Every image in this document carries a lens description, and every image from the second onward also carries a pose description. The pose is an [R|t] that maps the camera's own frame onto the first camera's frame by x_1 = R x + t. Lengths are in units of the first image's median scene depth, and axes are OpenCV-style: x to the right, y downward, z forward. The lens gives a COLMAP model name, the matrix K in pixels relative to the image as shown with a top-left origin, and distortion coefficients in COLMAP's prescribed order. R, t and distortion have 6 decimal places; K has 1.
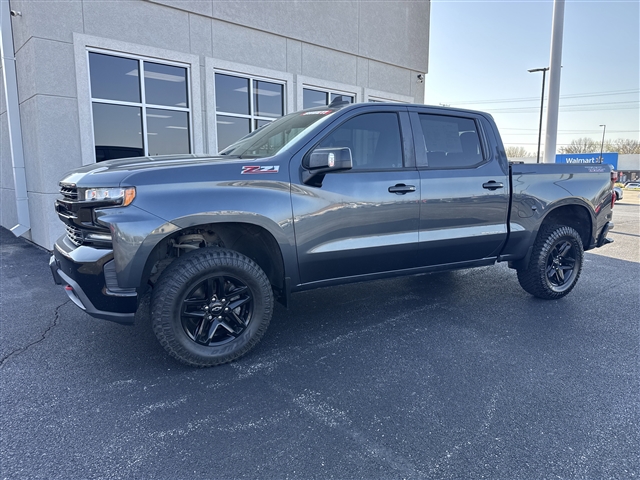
lens RADIAL K [[459.9, 0, 321.0], [0, 459.9, 237.8], [0, 0, 1]] dist [0.014048, -0.027172]
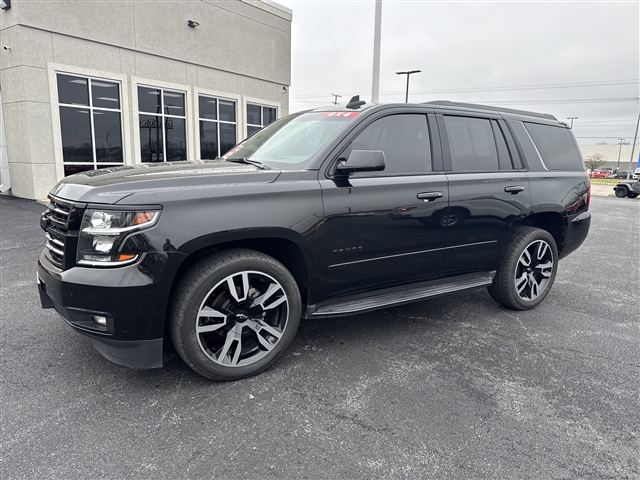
lens RADIAL K [[461.5, 0, 330.8], [0, 461.5, 240.1], [0, 0, 1]] dist [0.017307, -0.035626]
pose [[0.974609, -0.018592, 0.223142, 0.042470], [0.009964, 0.999161, 0.039730, 0.096549], [-0.223693, -0.036498, 0.973976, -0.662841]]
